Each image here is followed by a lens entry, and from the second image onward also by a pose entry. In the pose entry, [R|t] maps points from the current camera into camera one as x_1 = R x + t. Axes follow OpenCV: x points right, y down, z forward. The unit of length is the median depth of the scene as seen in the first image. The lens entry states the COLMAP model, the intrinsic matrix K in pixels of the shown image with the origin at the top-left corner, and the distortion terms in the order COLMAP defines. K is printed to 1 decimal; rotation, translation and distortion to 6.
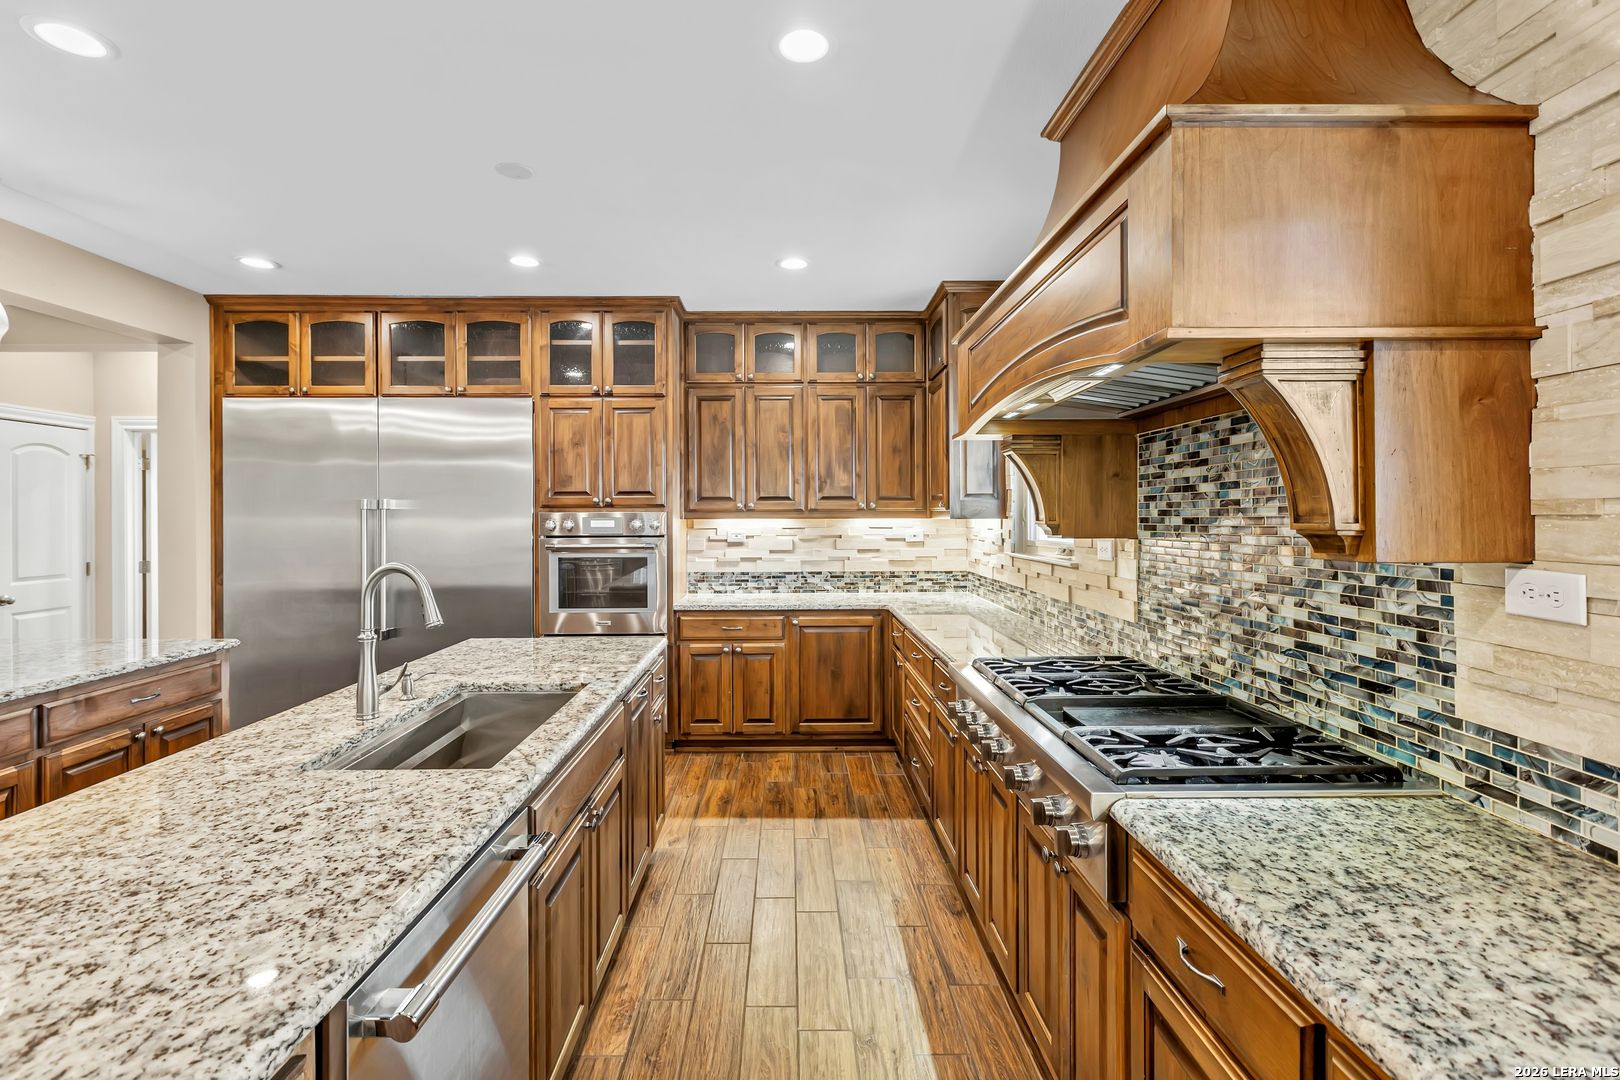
lens RADIAL K [[727.6, 0, 794.9], [0, 727.6, 514.1], [0, 0, 1]] dist [-0.002293, 0.001317]
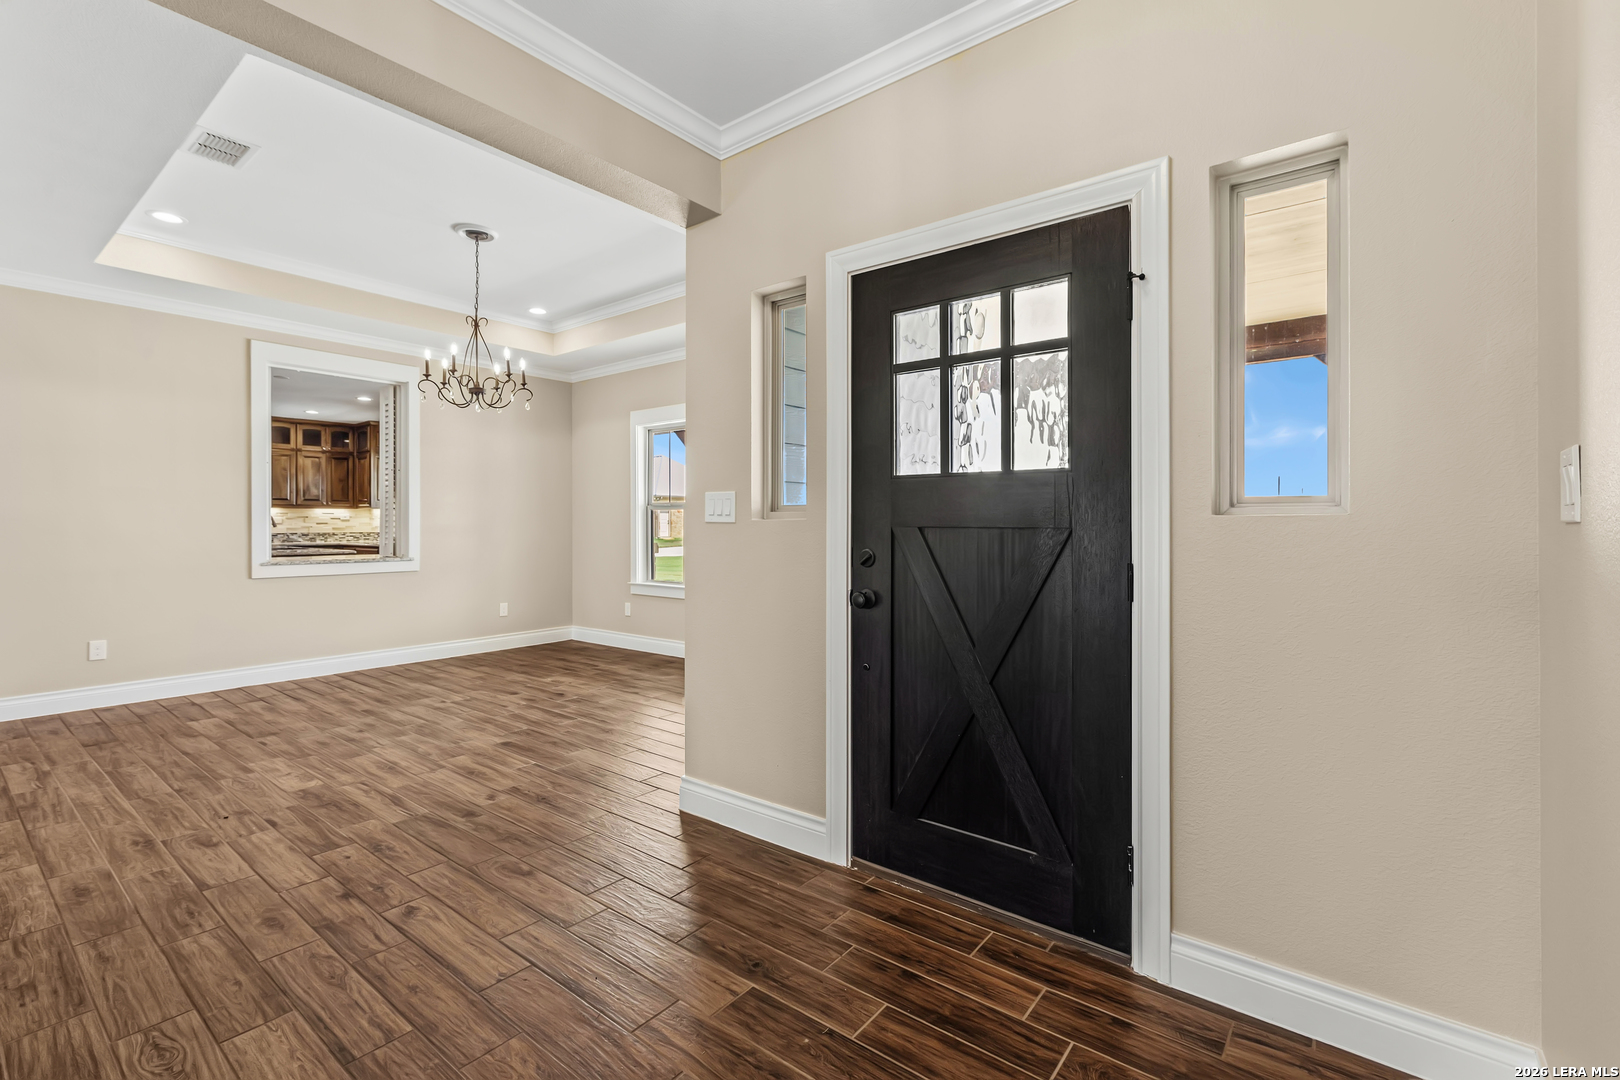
lens RADIAL K [[727.6, 0, 815.9], [0, 727.6, 526.3], [0, 0, 1]] dist [-0.002293, 0.001317]
pose [[0.629976, 0.004998, 0.776598, -1.591546], [-0.009138, 0.999958, 0.000977, 0.099018], [-0.776561, -0.007713, 0.629995, -3.743413]]
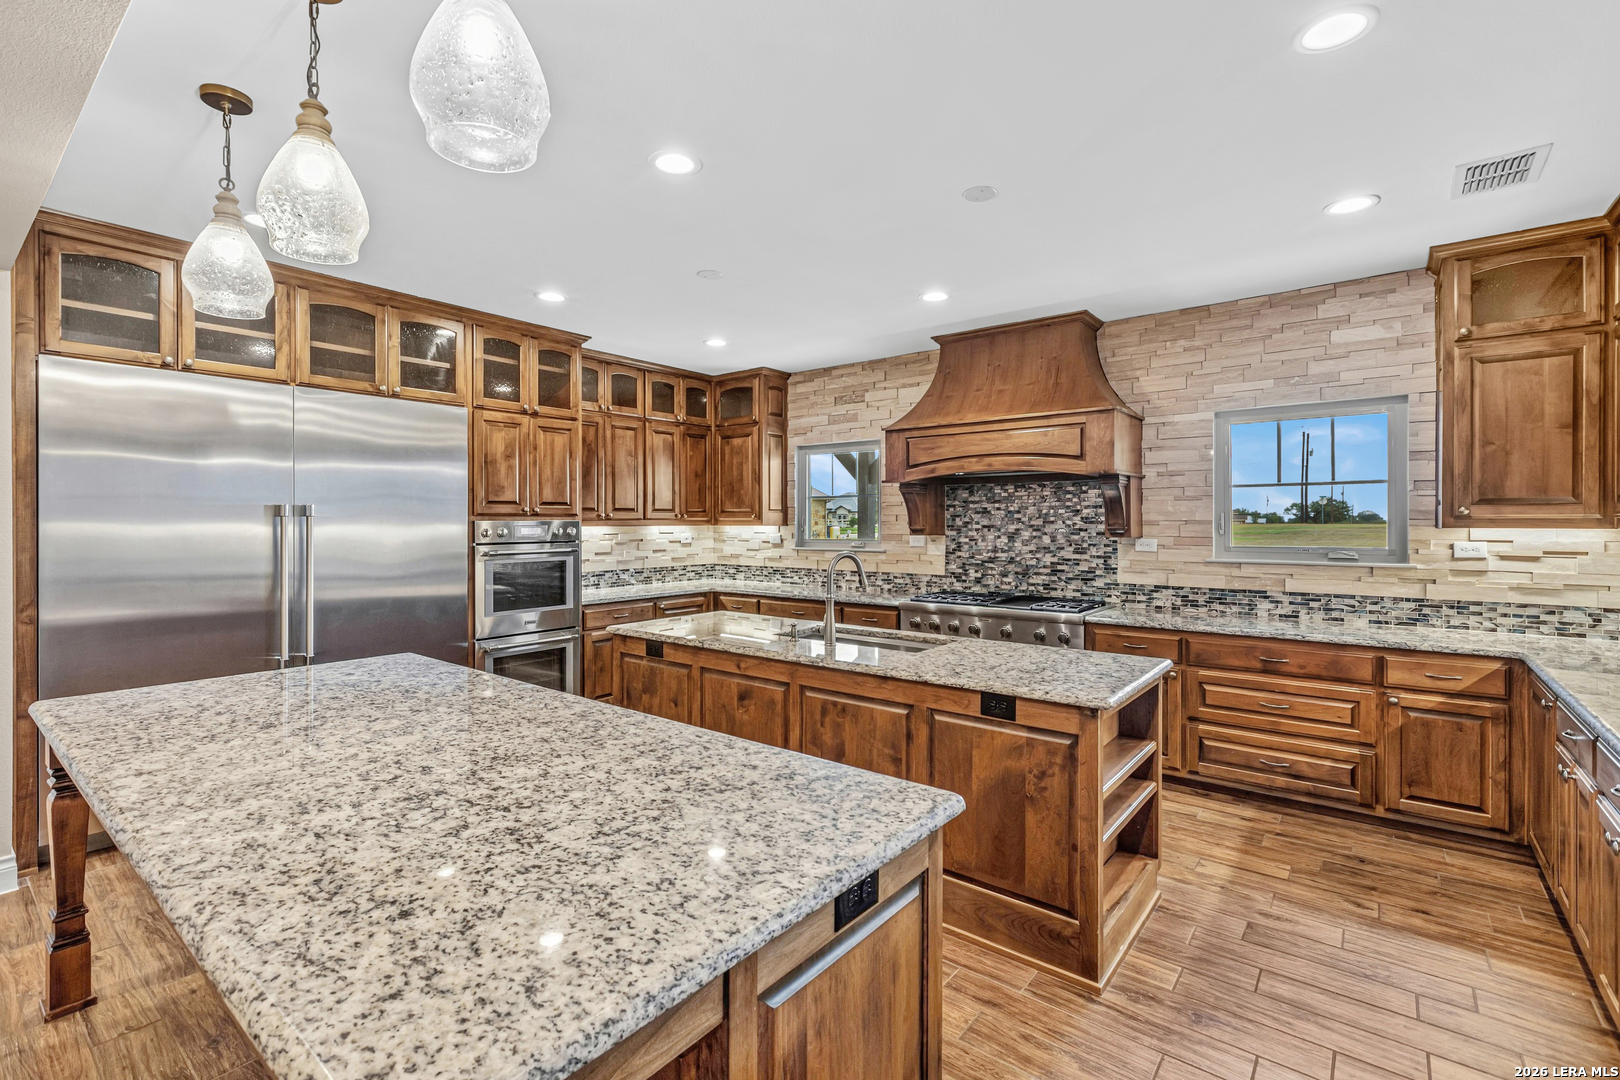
lens RADIAL K [[727.6, 0, 799.0], [0, 727.6, 530.0], [0, 0, 1]] dist [-0.002293, 0.001317]
pose [[0.643421, -0.004825, 0.765497, -1.681121], [-0.003645, 0.999949, 0.009366, 0.000943], [-0.765504, -0.008816, 0.643371, -0.037994]]
